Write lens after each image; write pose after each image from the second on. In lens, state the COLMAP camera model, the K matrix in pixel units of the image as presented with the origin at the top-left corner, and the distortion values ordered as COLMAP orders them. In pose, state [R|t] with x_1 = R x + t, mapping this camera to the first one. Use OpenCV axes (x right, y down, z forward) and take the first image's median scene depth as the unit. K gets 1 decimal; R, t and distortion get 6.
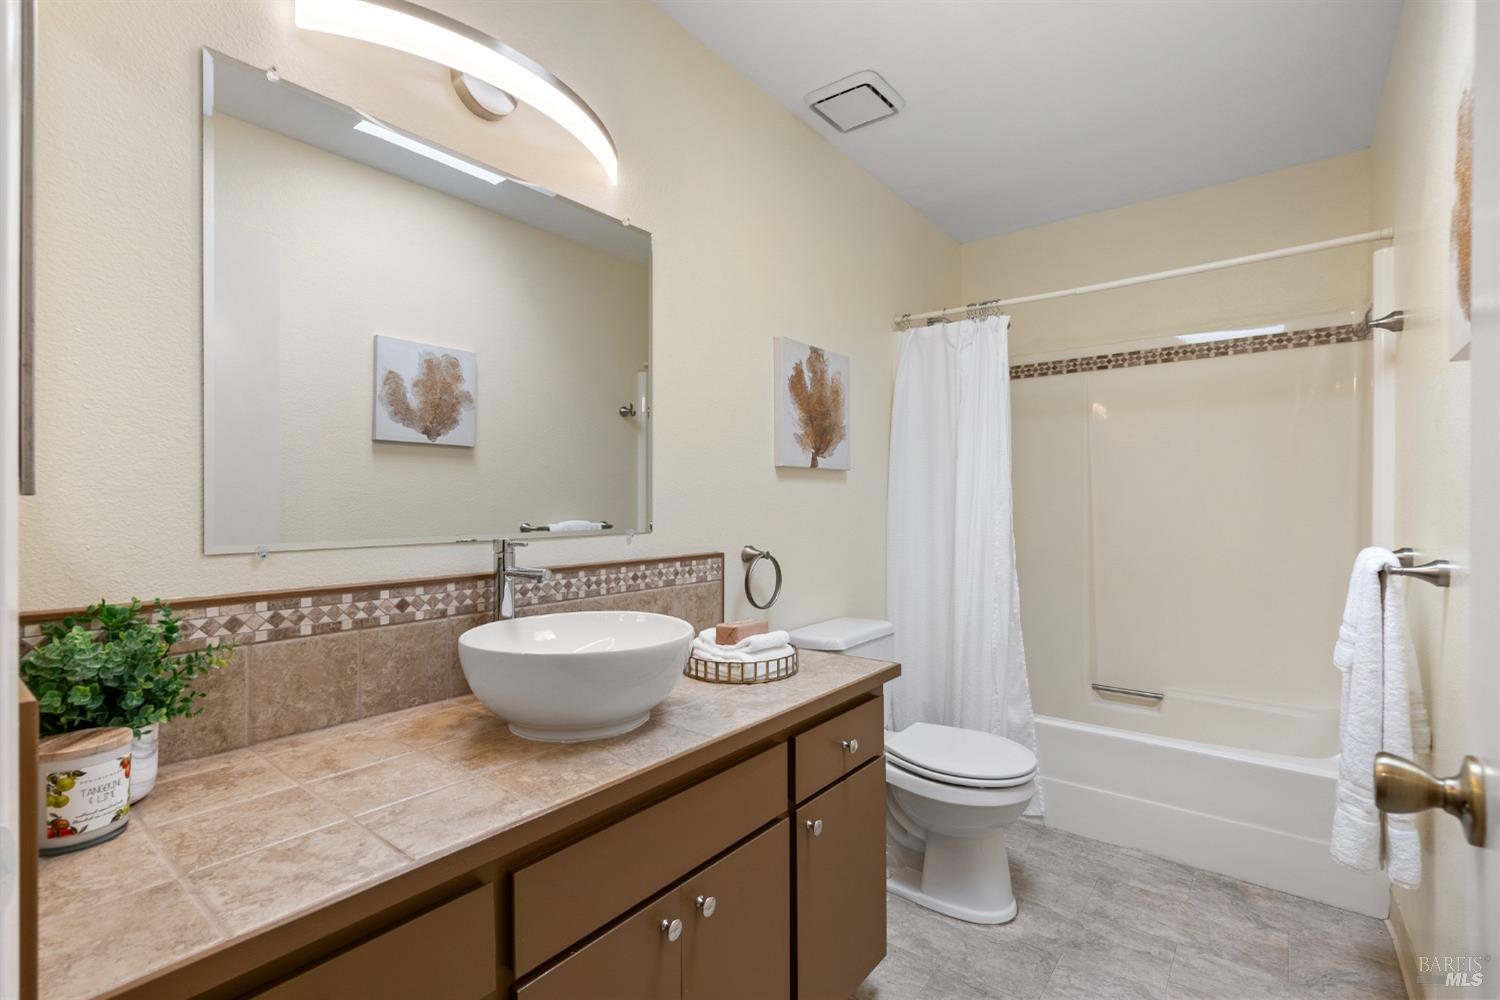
lens RADIAL K [[686.5, 0, 753.0], [0, 686.5, 500.7], [0, 0, 1]] dist [-0.003480, 0.000879]
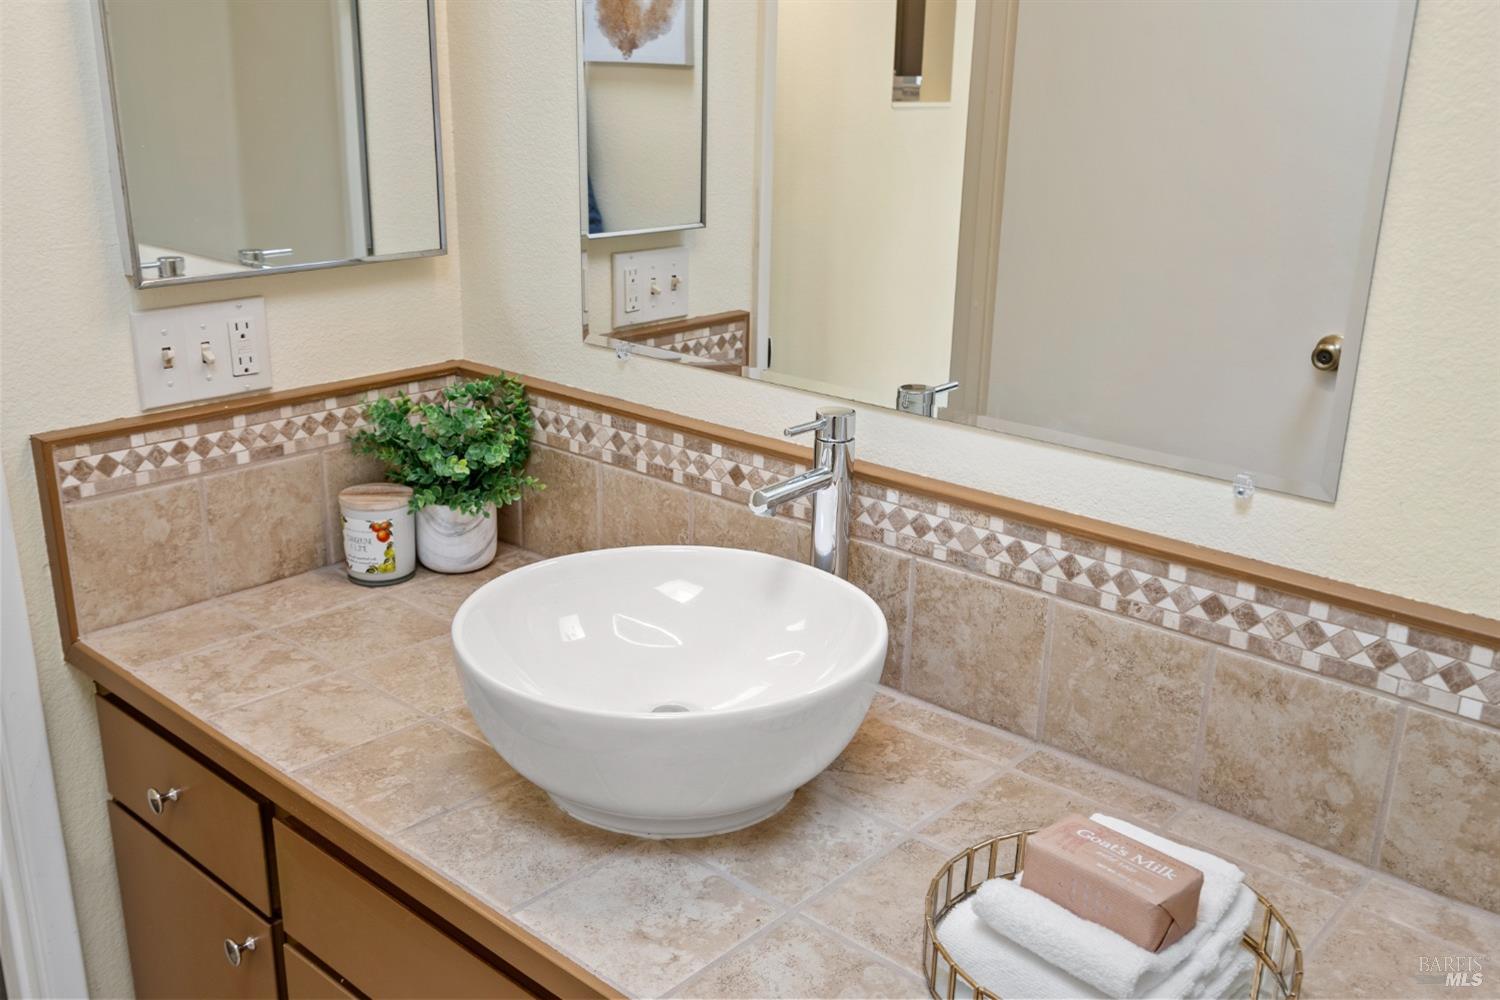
lens RADIAL K [[1350.1, 0, 751.4], [0, 1350.1, 500.2], [0, 0, 1]] dist [-0.002387, -0.002486]
pose [[-0.064266, 0.302673, -0.950925, 0.548820], [-0.022317, 0.952221, 0.304593, -0.165536], [0.997683, 0.040797, -0.054441, 0.889649]]
